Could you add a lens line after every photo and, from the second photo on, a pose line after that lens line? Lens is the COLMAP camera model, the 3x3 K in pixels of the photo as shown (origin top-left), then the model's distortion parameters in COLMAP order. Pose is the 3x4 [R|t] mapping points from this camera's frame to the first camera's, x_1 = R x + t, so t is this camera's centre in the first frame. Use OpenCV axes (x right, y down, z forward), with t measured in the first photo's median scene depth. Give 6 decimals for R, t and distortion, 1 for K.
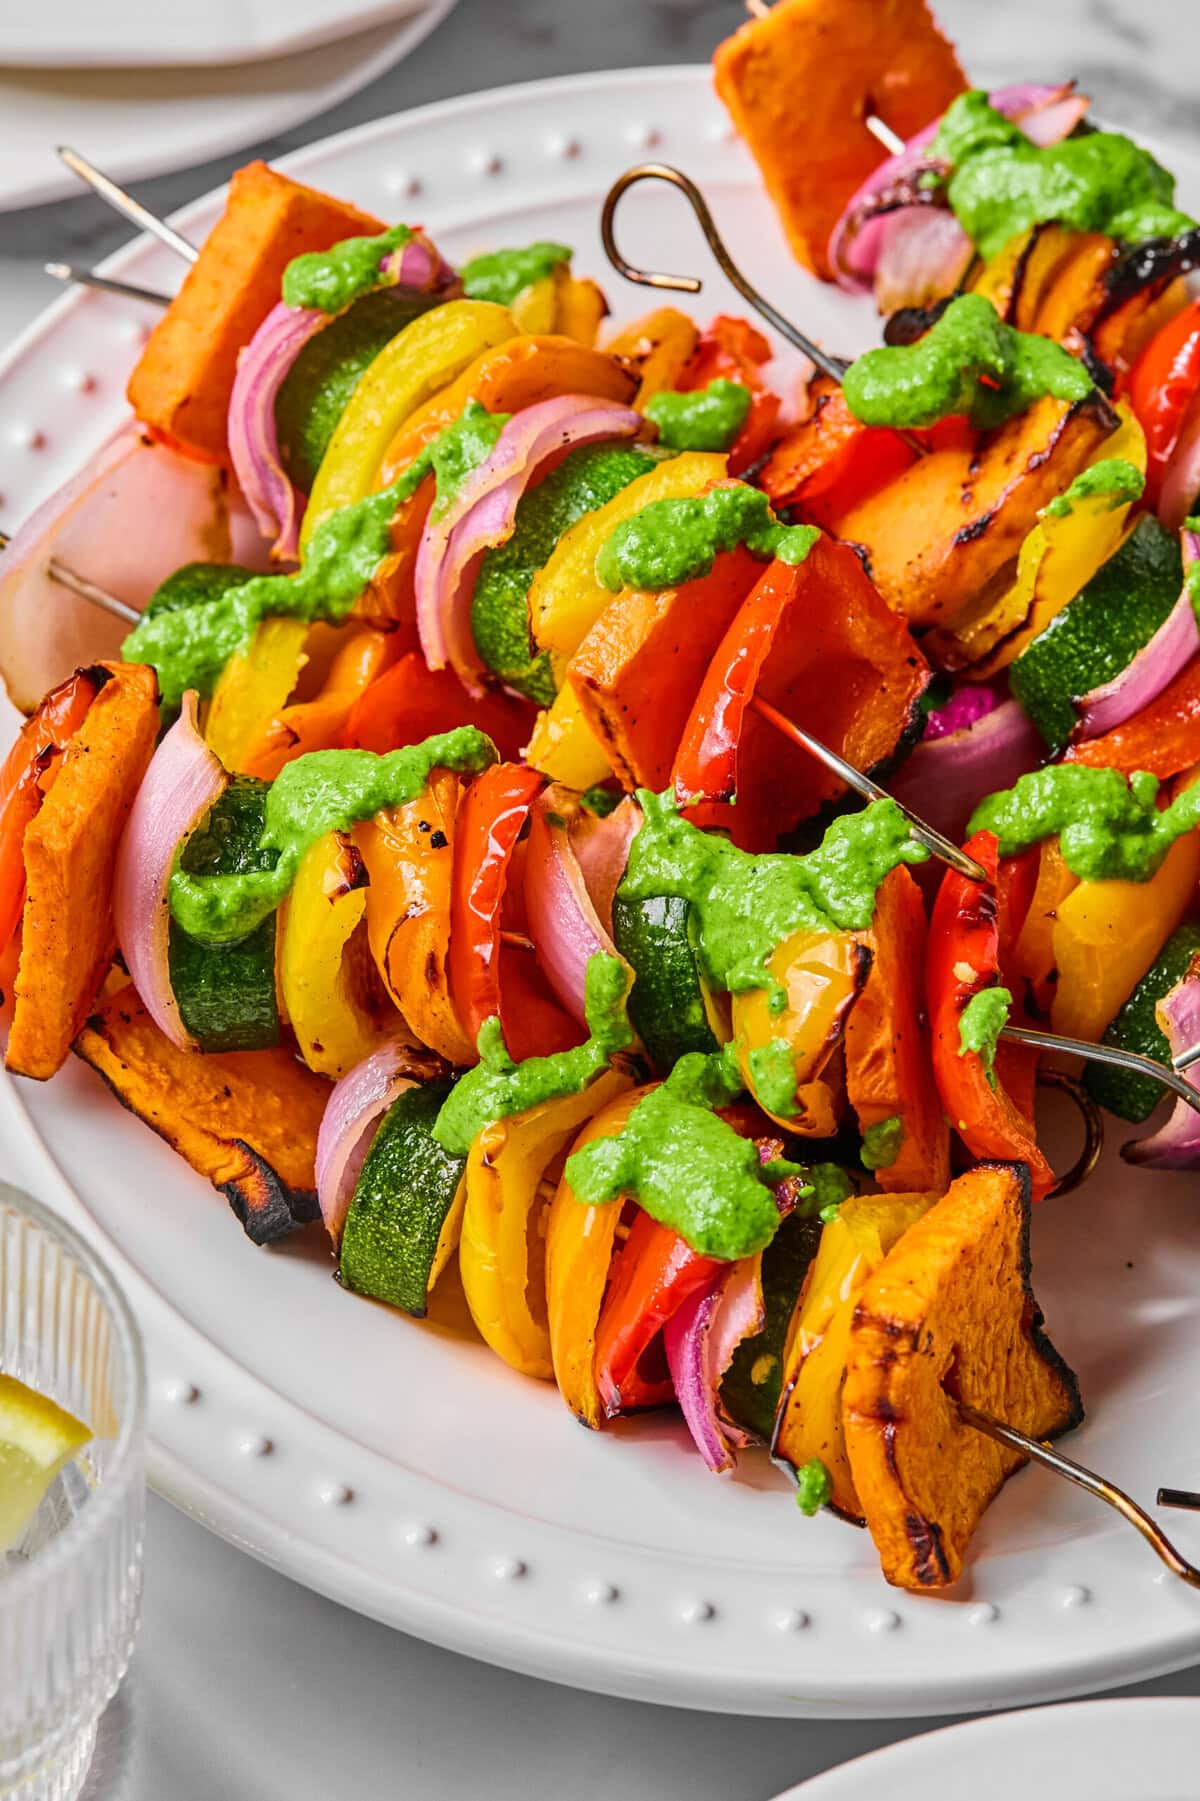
lens RADIAL K [[6949.6, 0, 600.0], [0, 6949.6, 900.5], [0, 0, 1]] dist [0.017179, 6.216217]
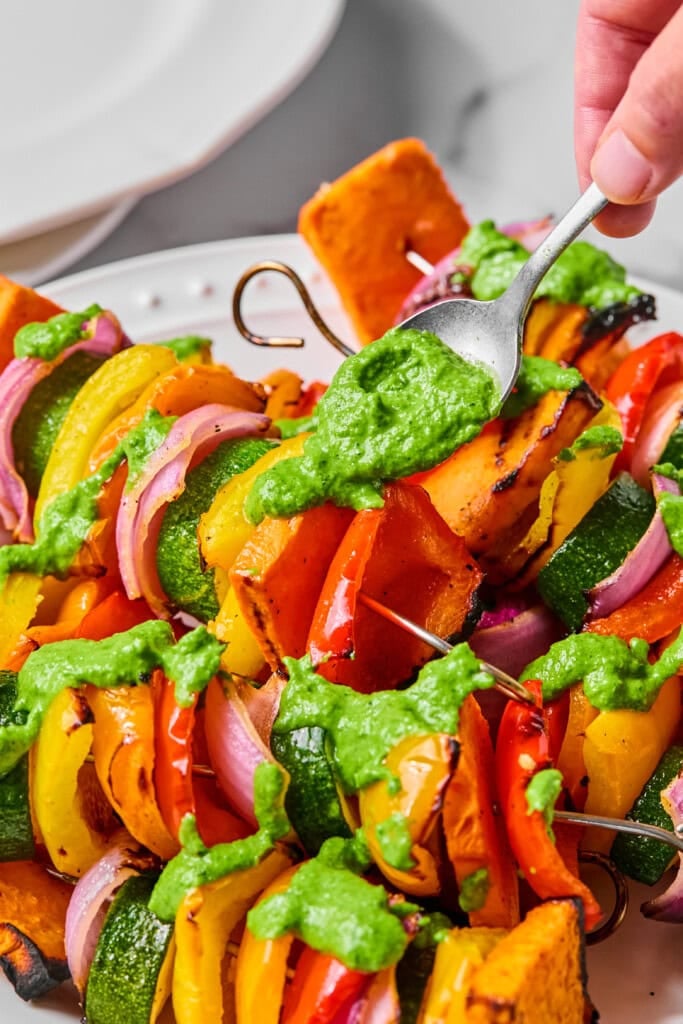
lens RADIAL K [[3951.4, 0, 341.5], [0, 3951.4, 512.0], [0, 0, 1]] dist [0.017179, 6.216217]
pose [[0.997831, -0.050626, 0.042081, -0.014783], [0.056992, 0.984262, -0.167270, 0.088655], [-0.032950, 0.169306, 0.985013, 0.207677]]
